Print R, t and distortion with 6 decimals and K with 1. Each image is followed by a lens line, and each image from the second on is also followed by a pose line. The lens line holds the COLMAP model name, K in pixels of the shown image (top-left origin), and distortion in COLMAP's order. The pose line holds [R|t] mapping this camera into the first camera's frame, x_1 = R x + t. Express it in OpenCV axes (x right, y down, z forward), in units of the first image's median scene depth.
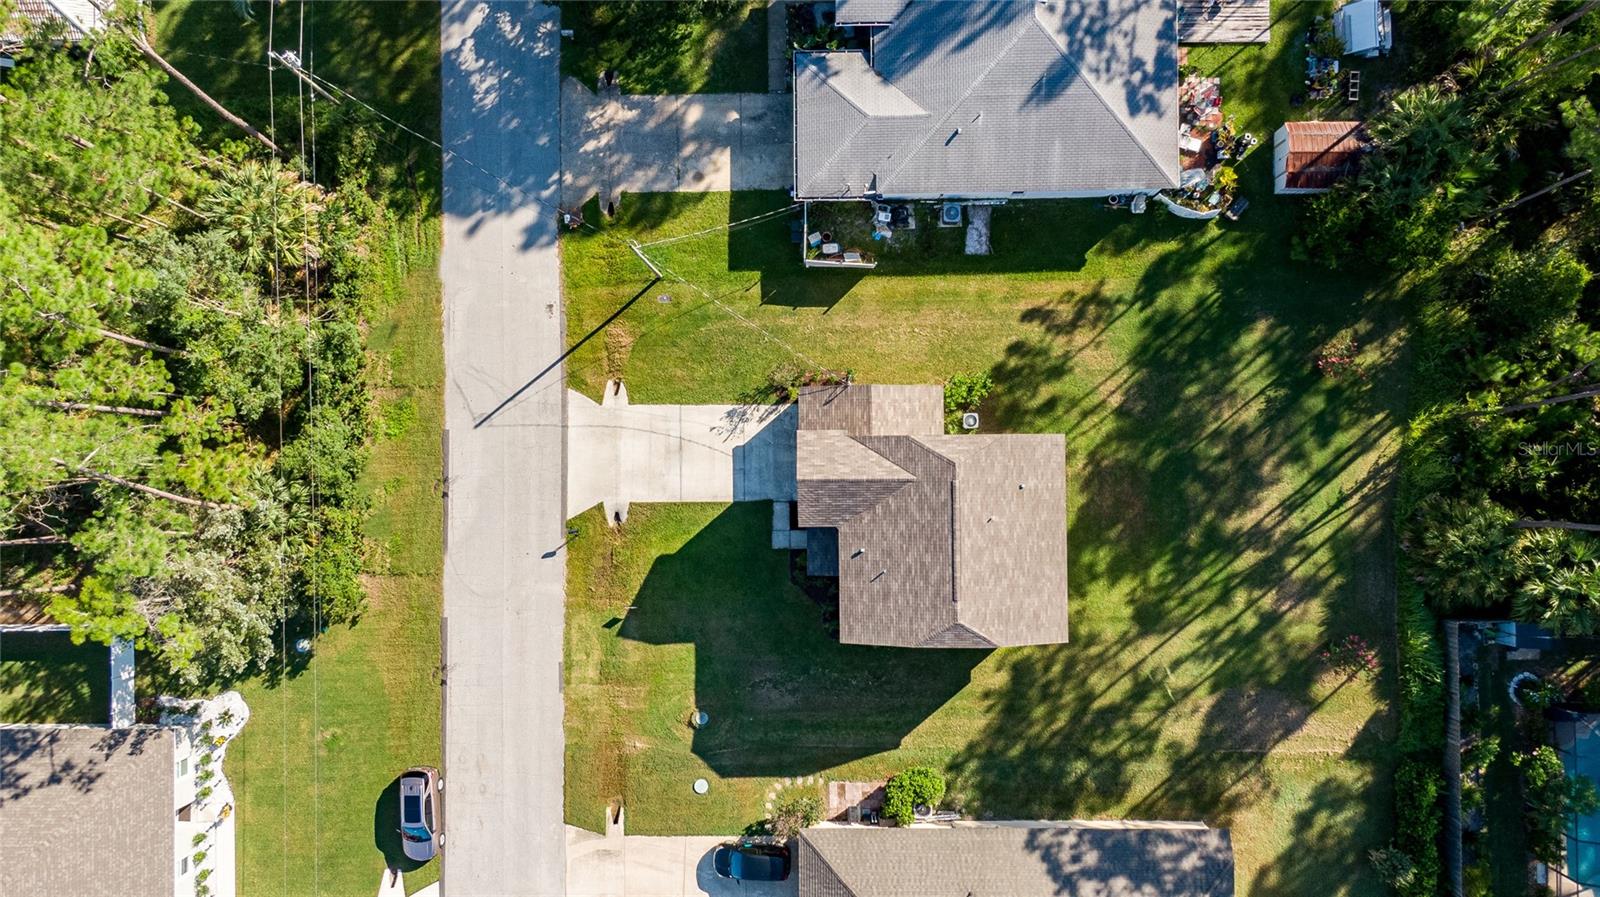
lens RADIAL K [[1146.9, 0, 807.6], [0, 1146.9, 439.2], [0, 0, 1]] dist [0.064774, -0.110102]
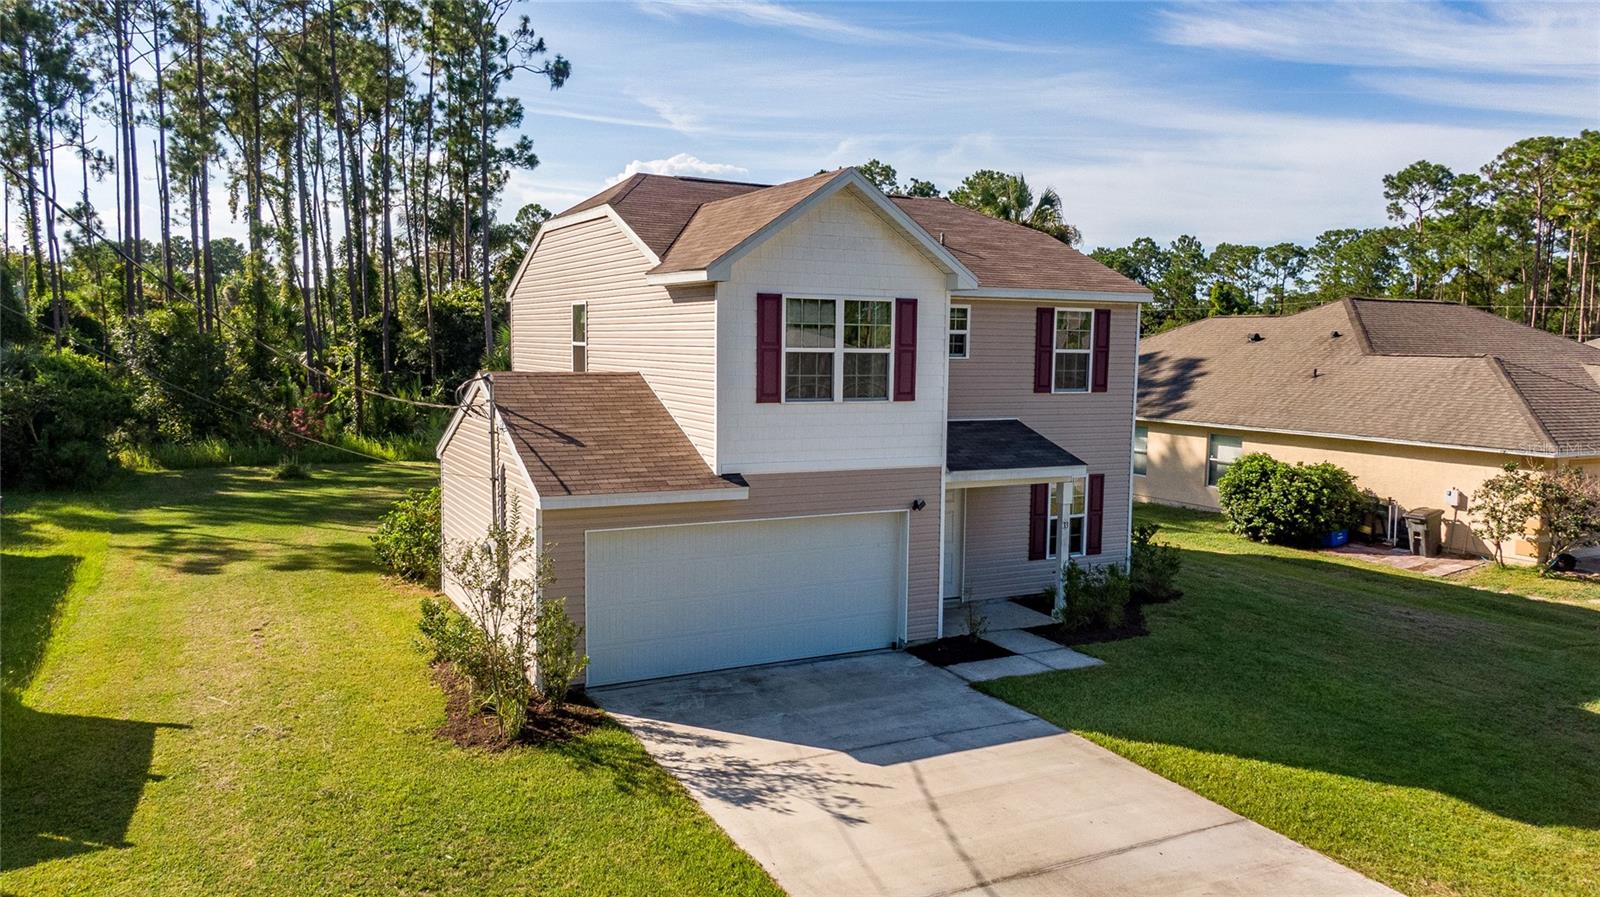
lens RADIAL K [[1148.6, 0, 805.3], [0, 1148.6, 452.4], [0, 0, 1]] dist [0.043223, -0.073237]
pose [[-0.456339, -0.057534, 0.887944, -0.247259], [0.889668, -0.011944, 0.456451, -0.104224], [-0.015655, 0.998272, 0.056637, 0.926446]]
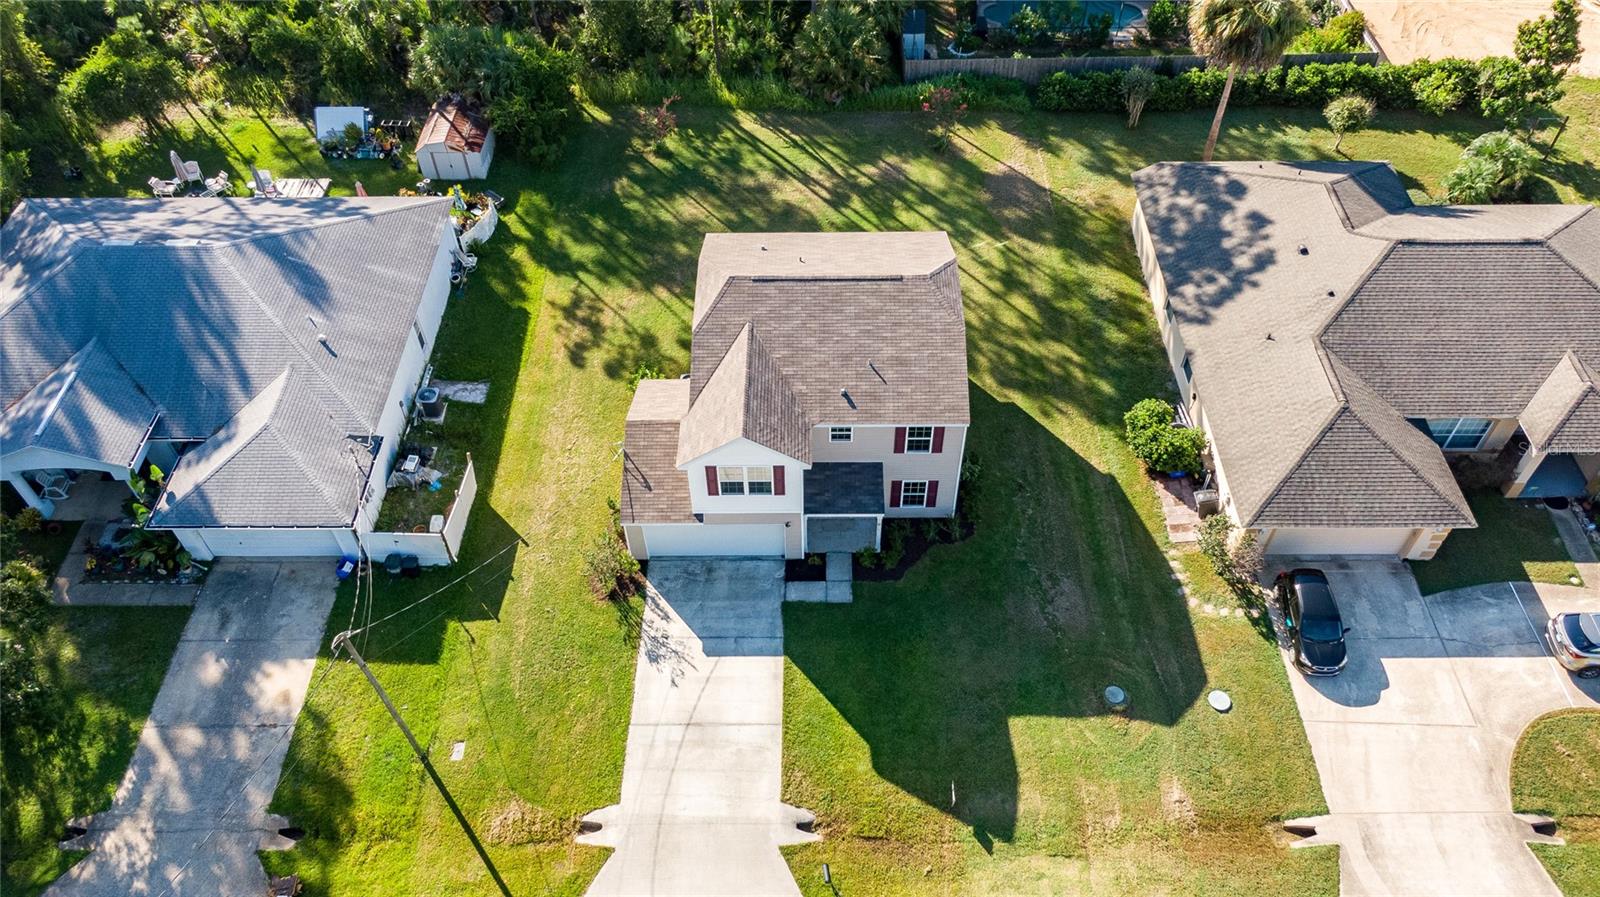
lens RADIAL K [[1148.6, 0, 805.3], [0, 1148.6, 452.4], [0, 0, 1]] dist [0.043223, -0.073237]
pose [[0.013333, -0.729024, 0.684358, -0.435988], [0.999845, 0.017570, -0.000763, 0.065115], [-0.011468, 0.684262, 0.729146, 0.429500]]
